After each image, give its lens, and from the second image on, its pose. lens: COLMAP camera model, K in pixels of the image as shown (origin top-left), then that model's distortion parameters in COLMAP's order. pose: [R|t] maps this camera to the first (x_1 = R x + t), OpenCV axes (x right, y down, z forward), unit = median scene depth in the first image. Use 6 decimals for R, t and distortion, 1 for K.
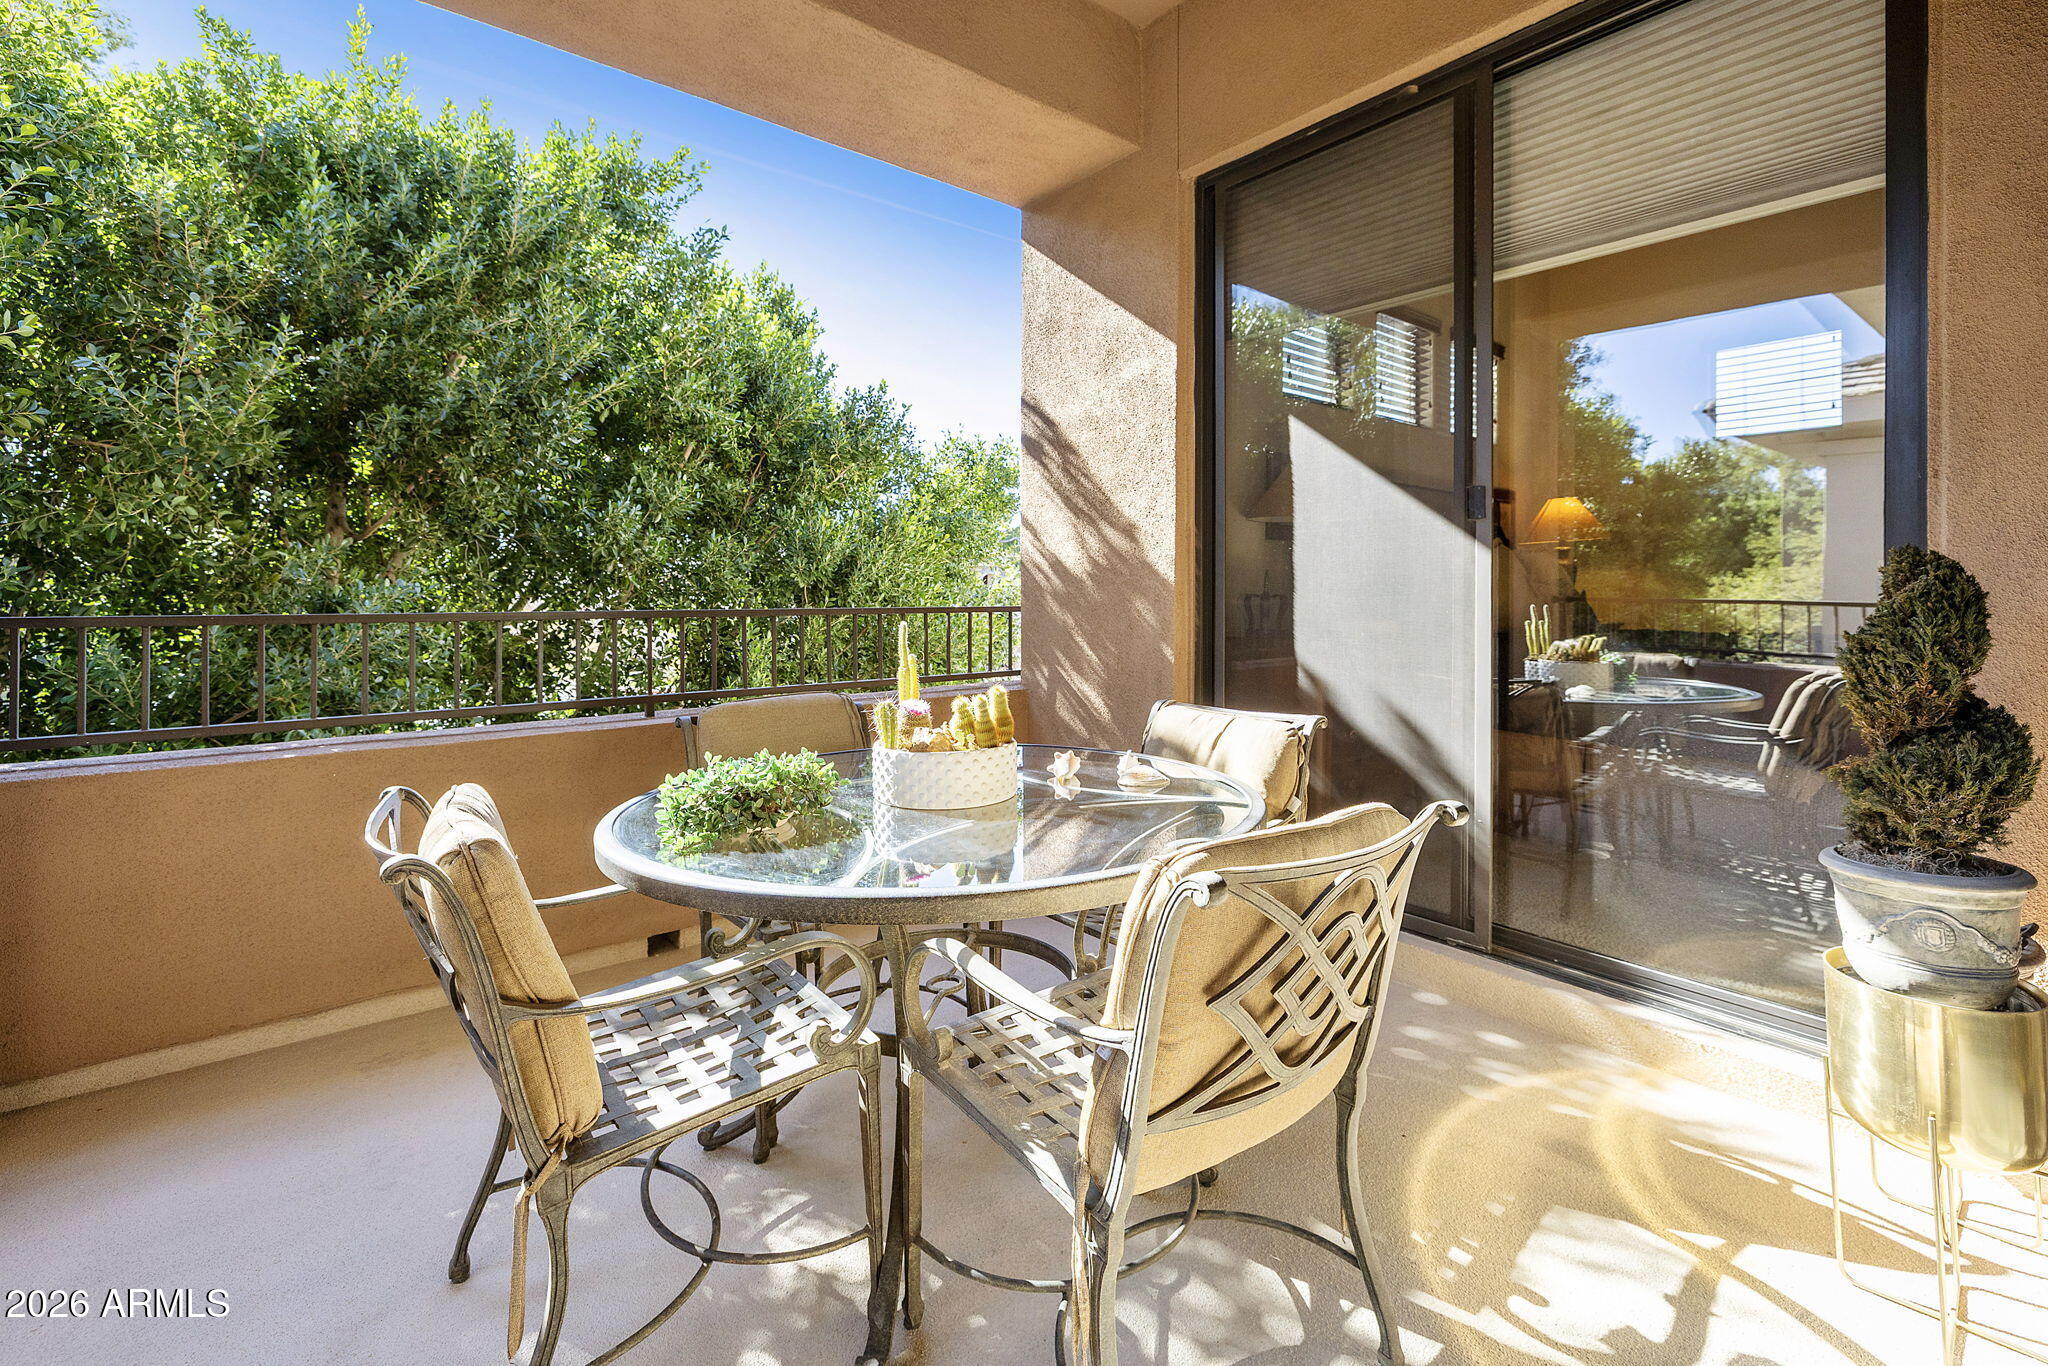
lens RADIAL K [[886.1, 0, 1027.0], [0, 886.1, 580.6], [0, 0, 1]] dist [-0.002513, 0.000015]
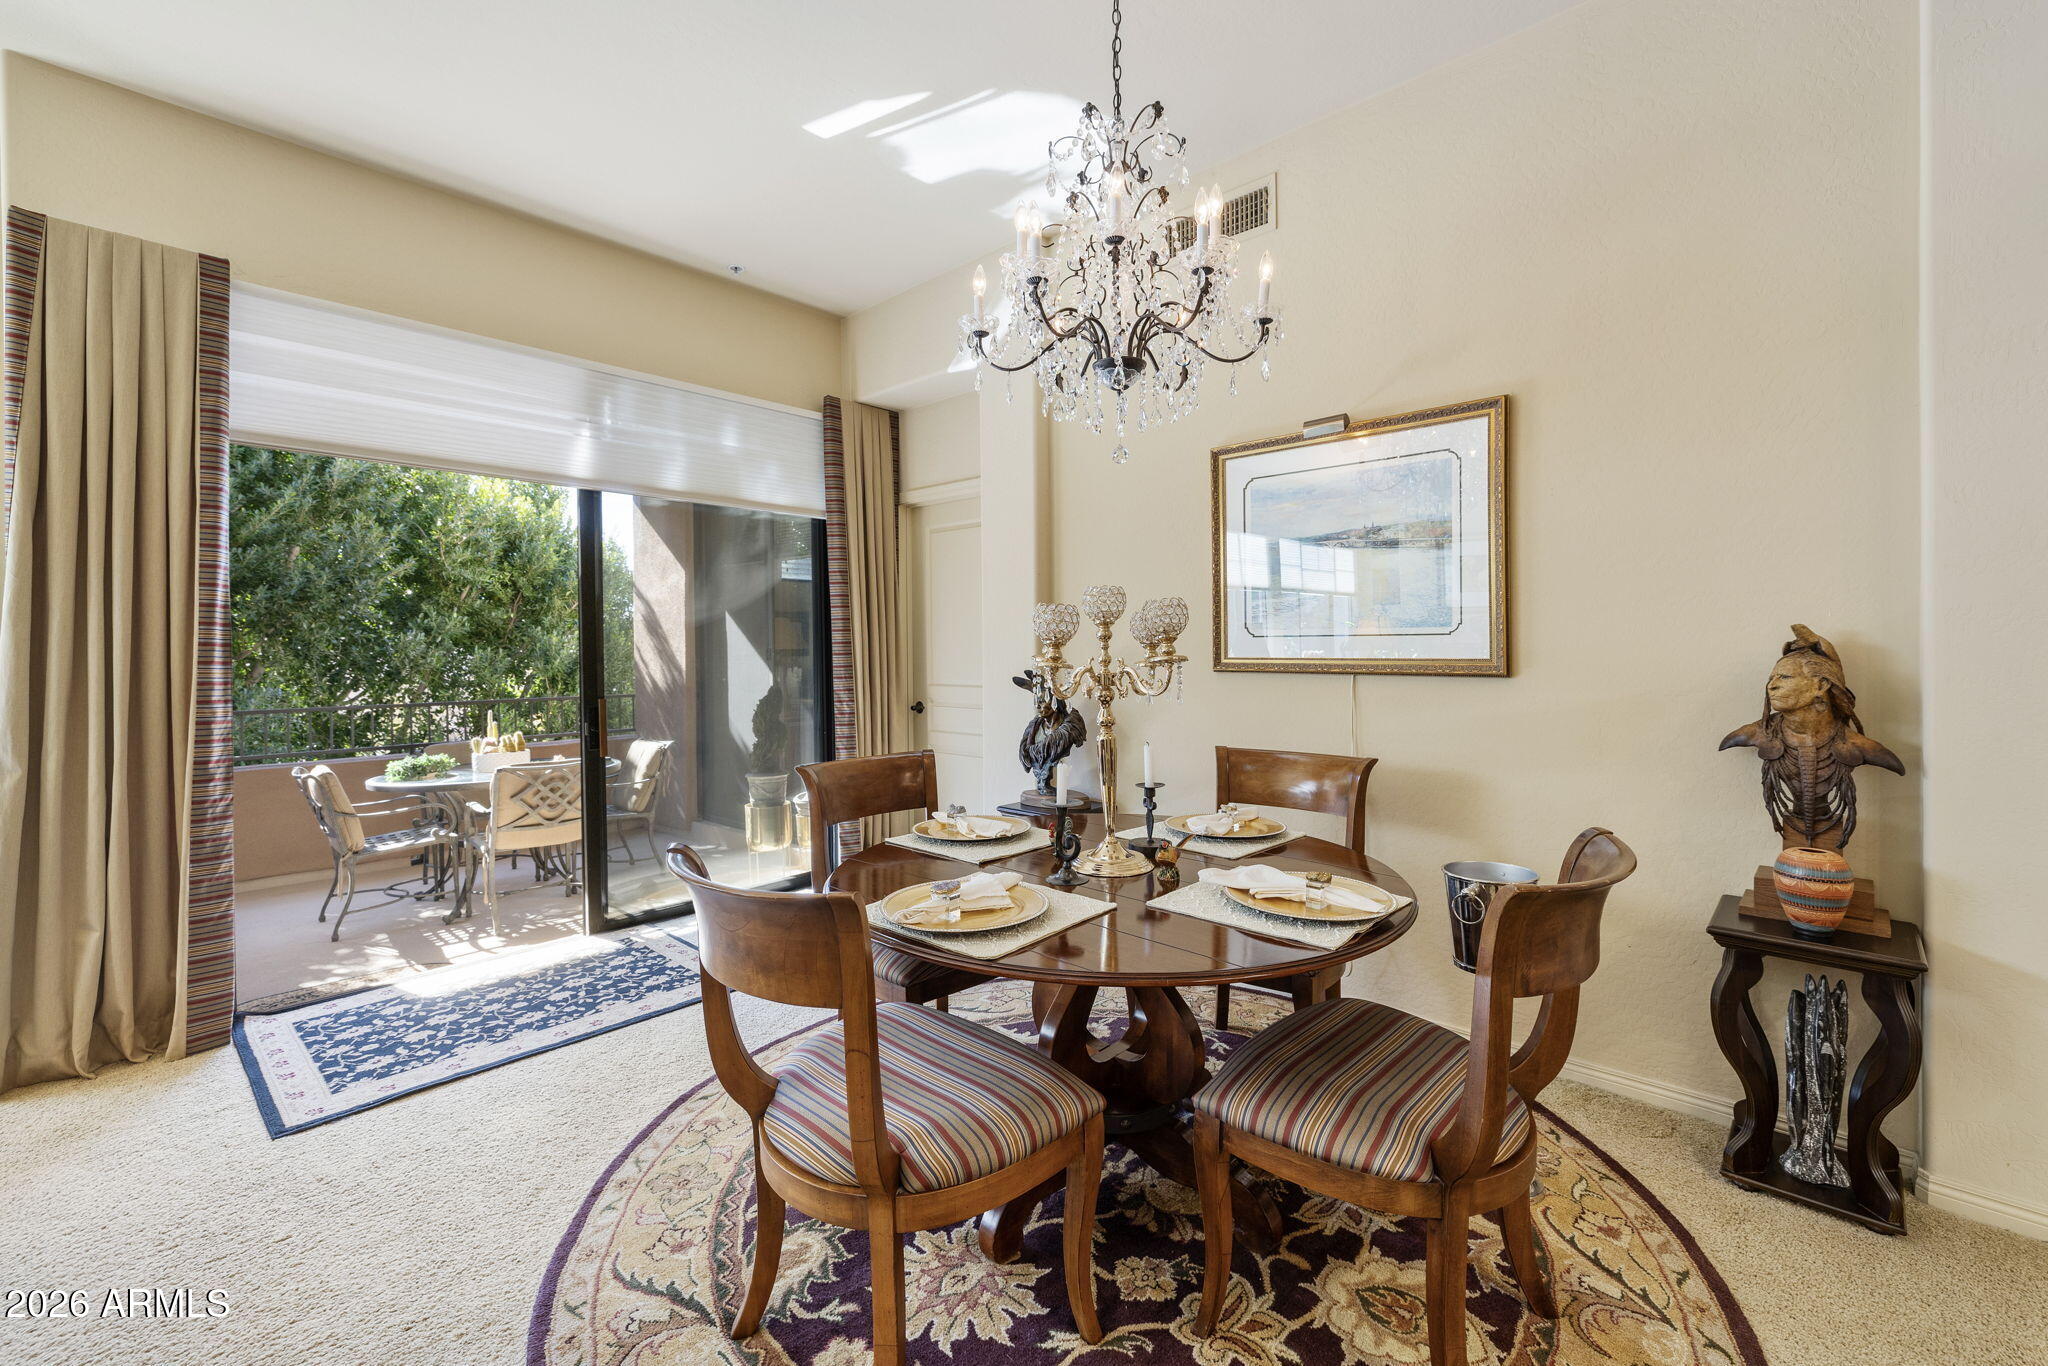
lens RADIAL K [[886.1, 0, 1050.9], [0, 886.1, 652.2], [0, 0, 1]] dist [-0.002513, 0.000015]
pose [[0.989084, -0.011550, 0.146901, 0.536954], [0.009473, 0.999845, 0.014833, -0.072824], [-0.147050, -0.013280, 0.989040, -0.904625]]
